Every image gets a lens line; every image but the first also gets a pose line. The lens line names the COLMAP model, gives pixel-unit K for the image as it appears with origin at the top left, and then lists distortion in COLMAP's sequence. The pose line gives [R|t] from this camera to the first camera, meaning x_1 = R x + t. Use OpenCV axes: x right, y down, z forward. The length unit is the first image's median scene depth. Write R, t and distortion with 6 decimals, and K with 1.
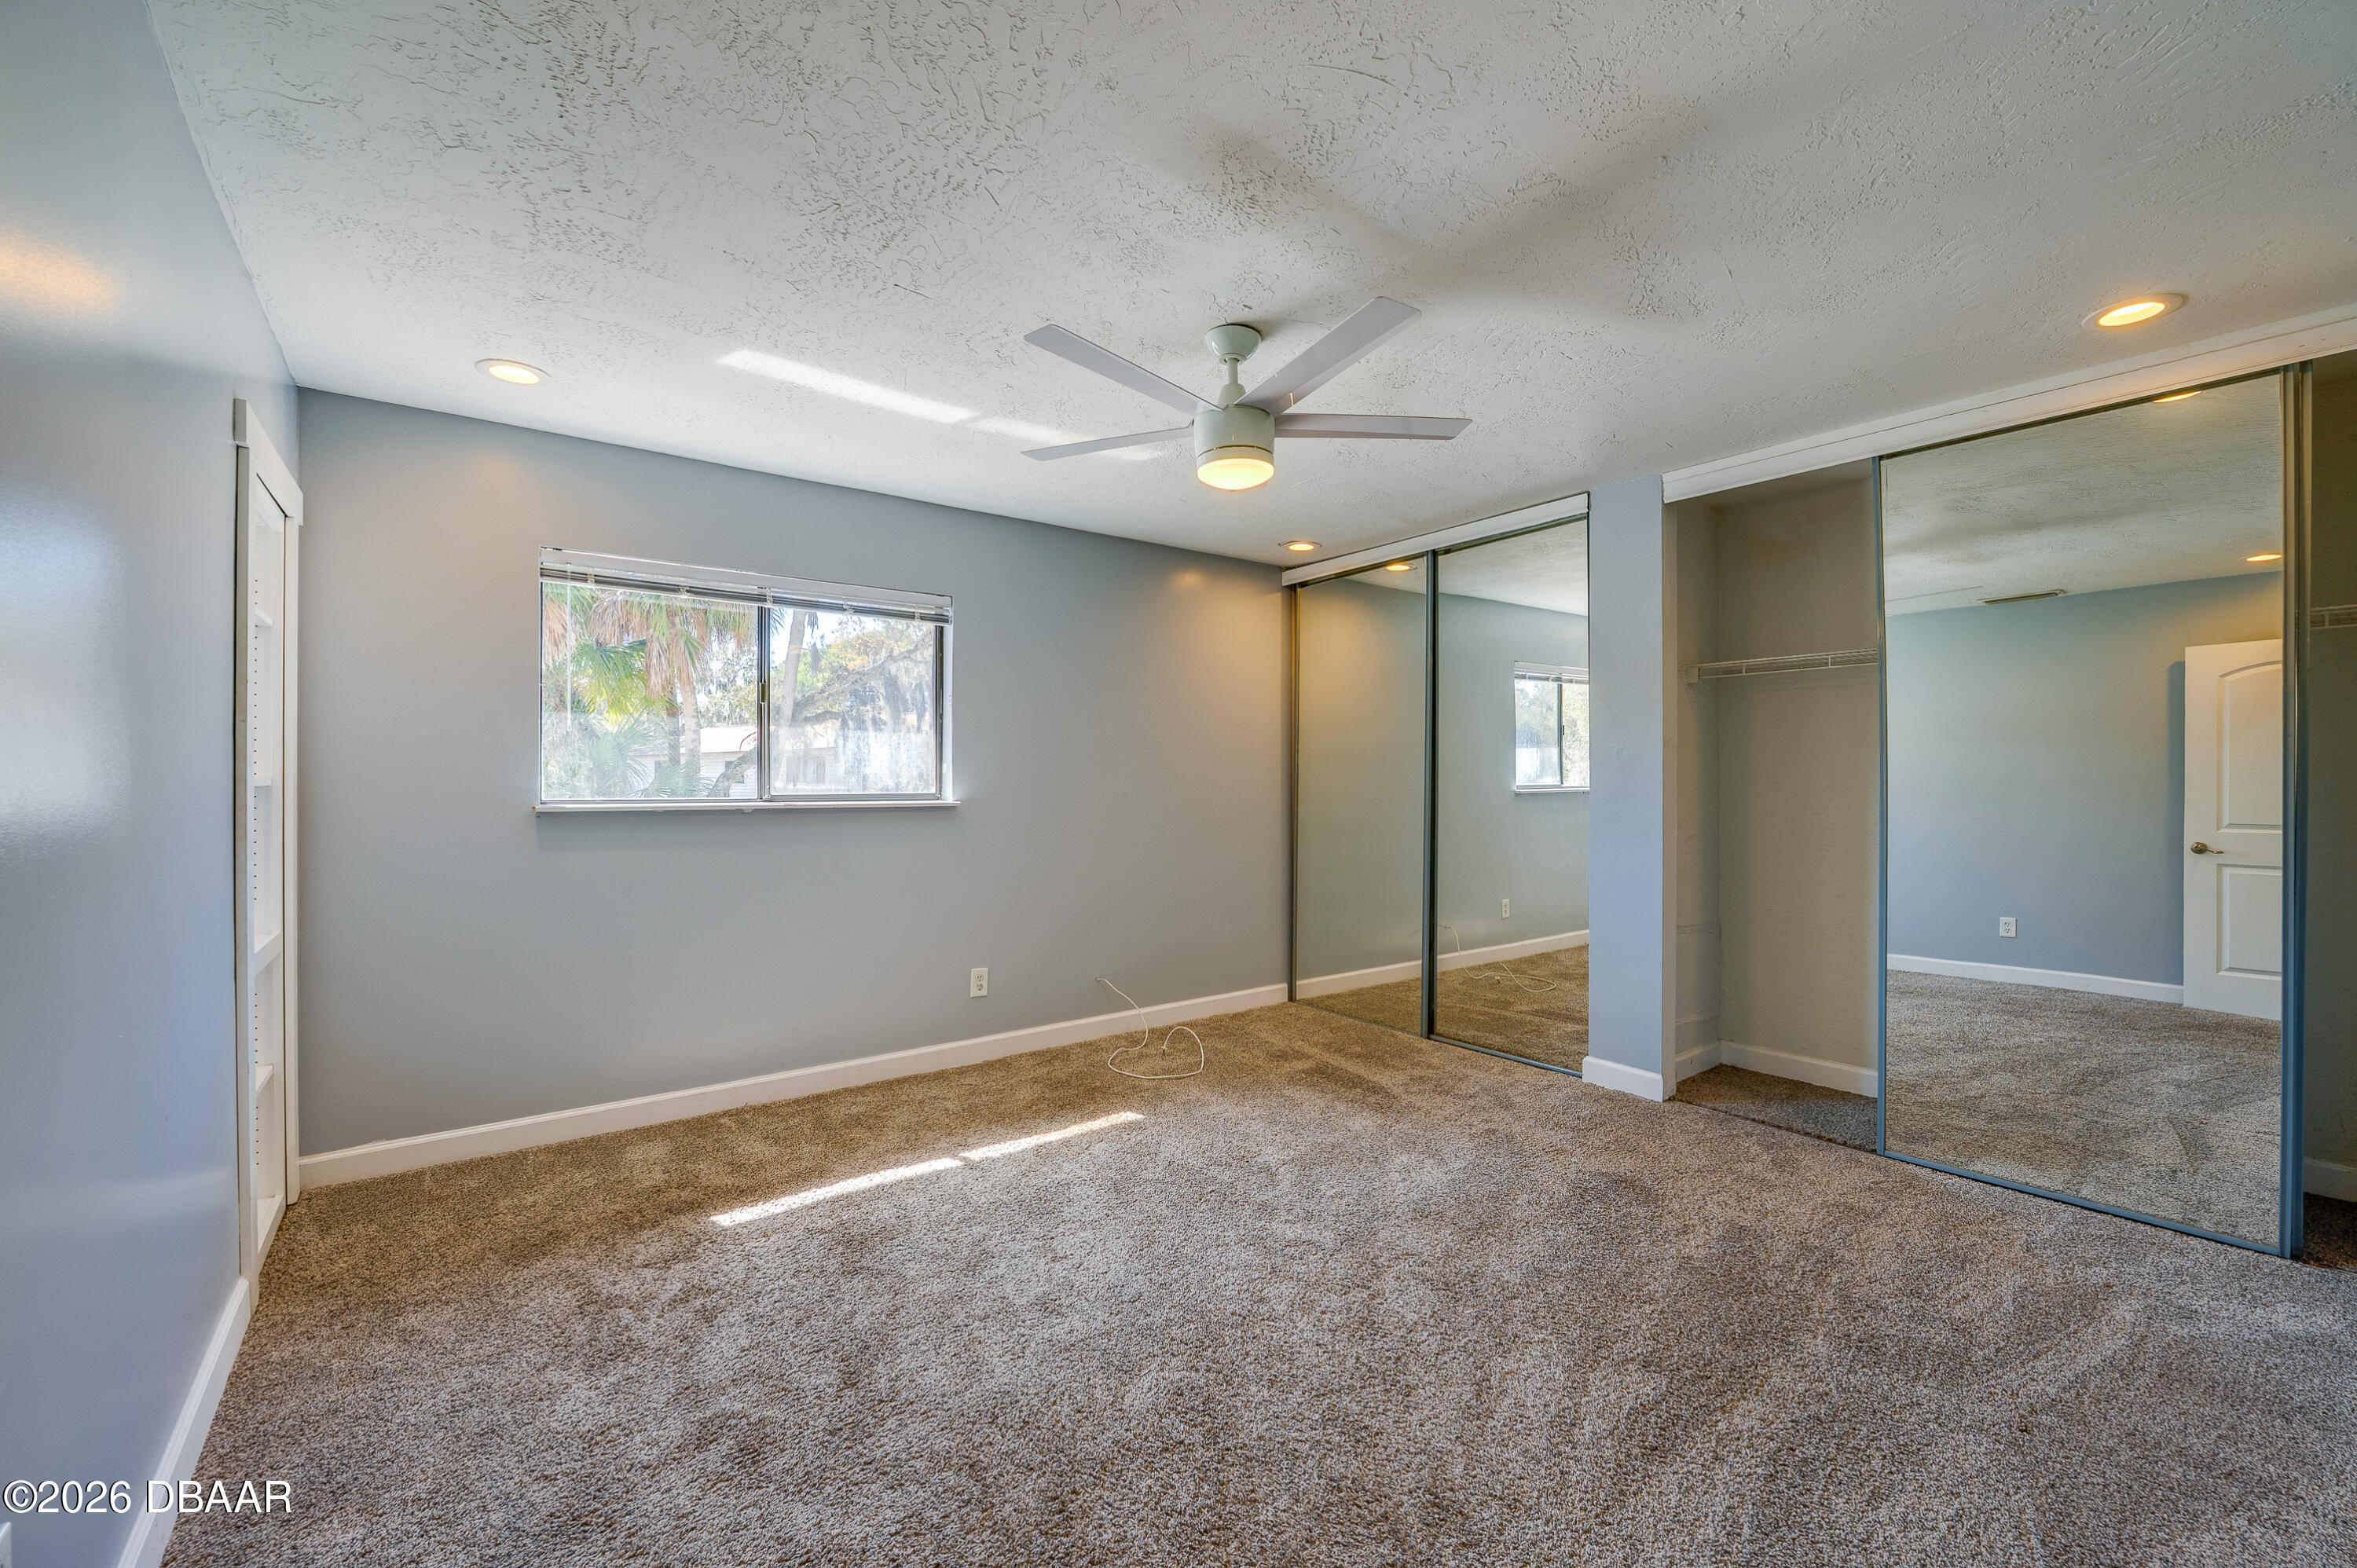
lens RADIAL K [[951.1, 0, 1174.0], [0, 951.1, 782.8], [0, 0, 1]] dist [-0.012560, 0.000023]
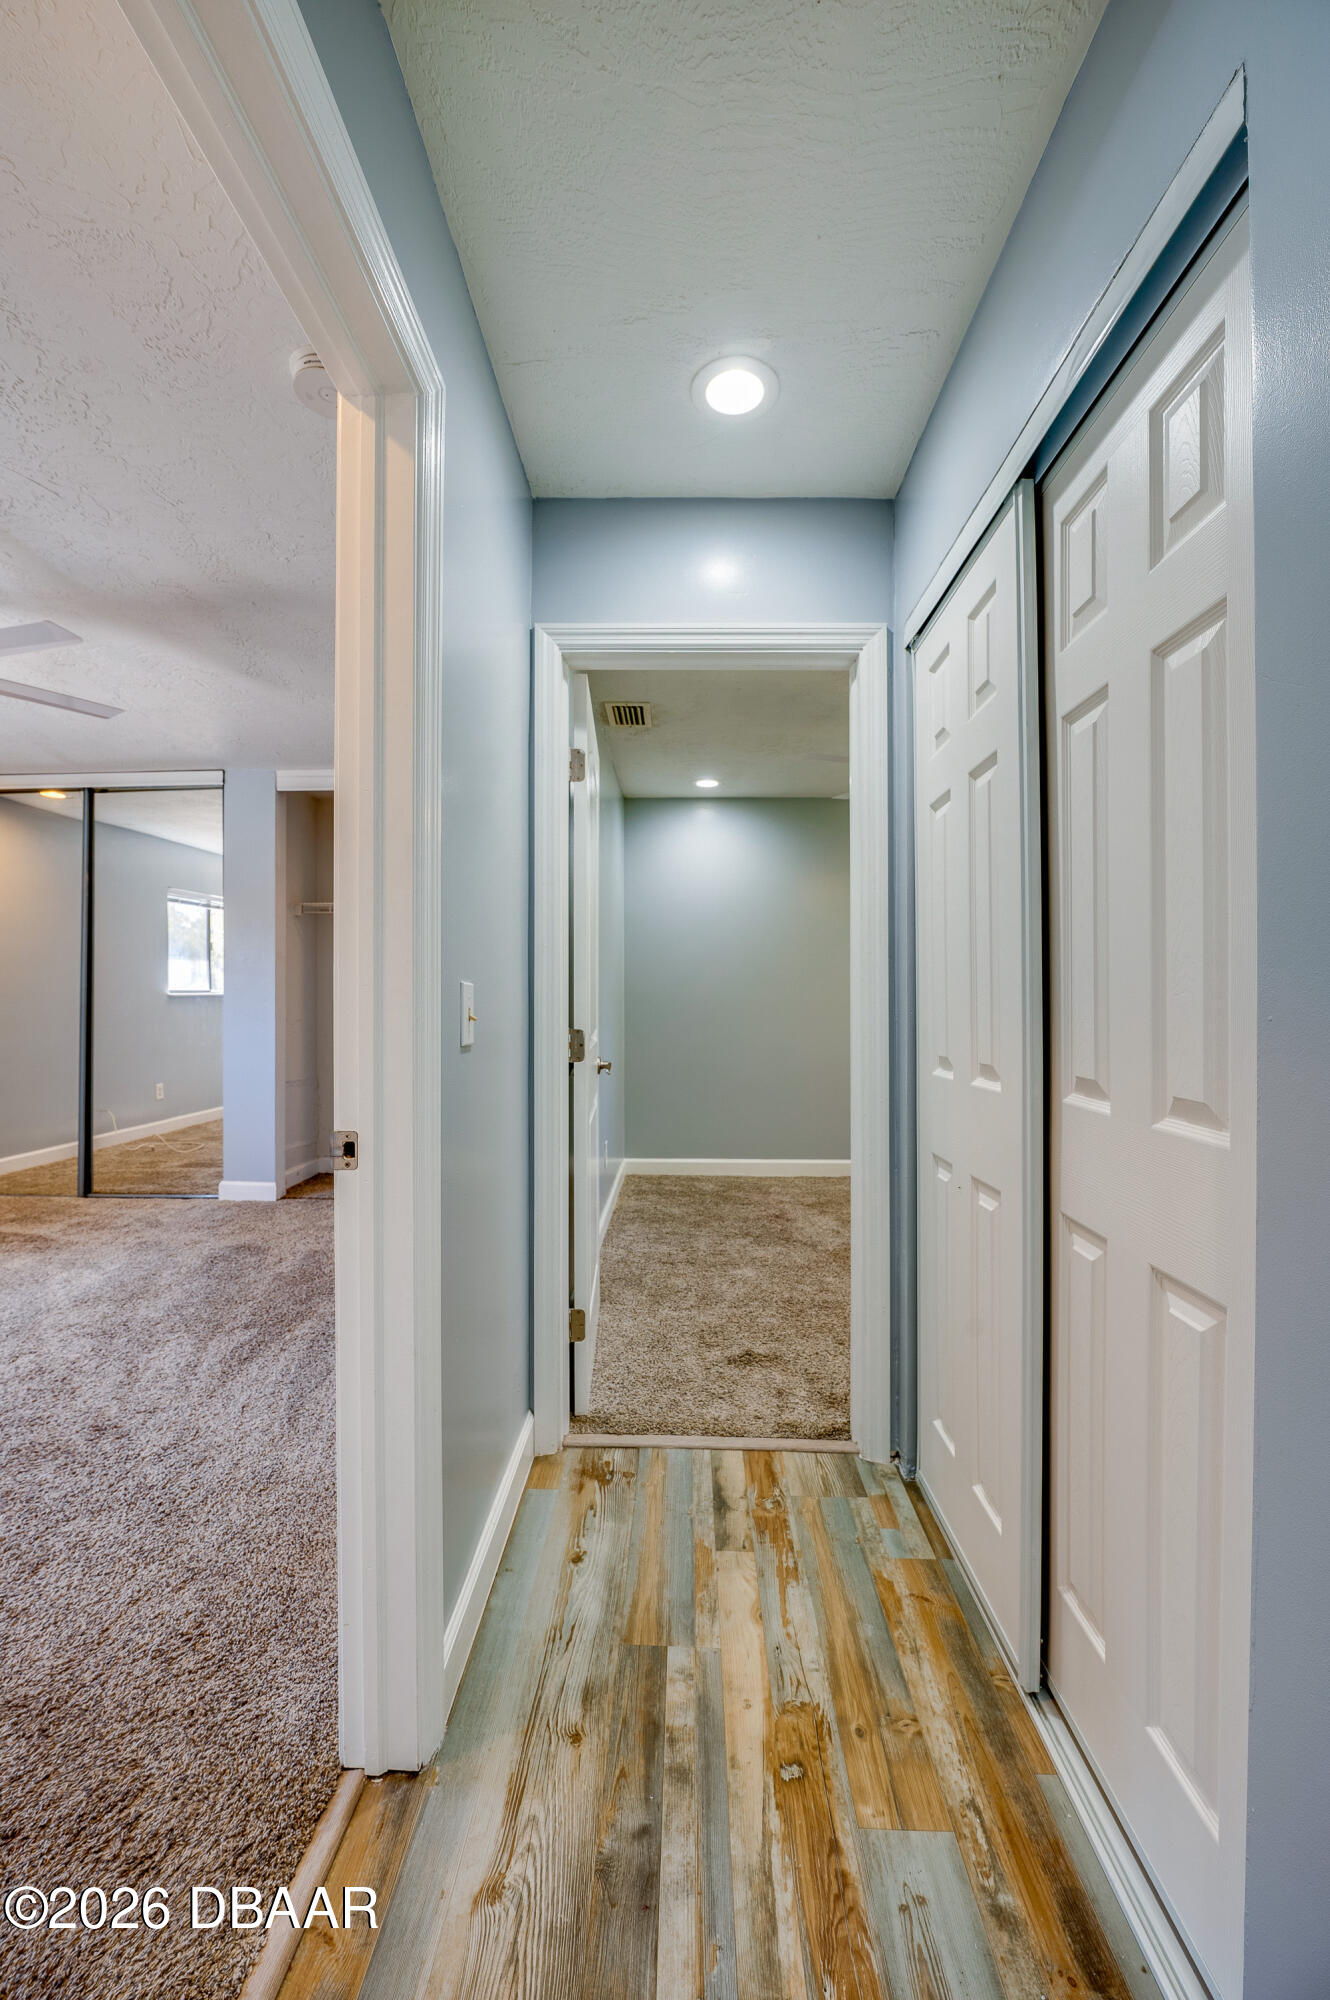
lens RADIAL K [[807.1, 0, 667.2], [0, 807.1, 999.0], [0, 0, 1]] dist [-0.012560, 0.000023]
pose [[0.627604, -0.000104, 0.778533, -0.067570], [0.000382, 1.000000, -0.000174, 0.025980], [-0.778533, 0.000406, 0.627604, -0.239398]]
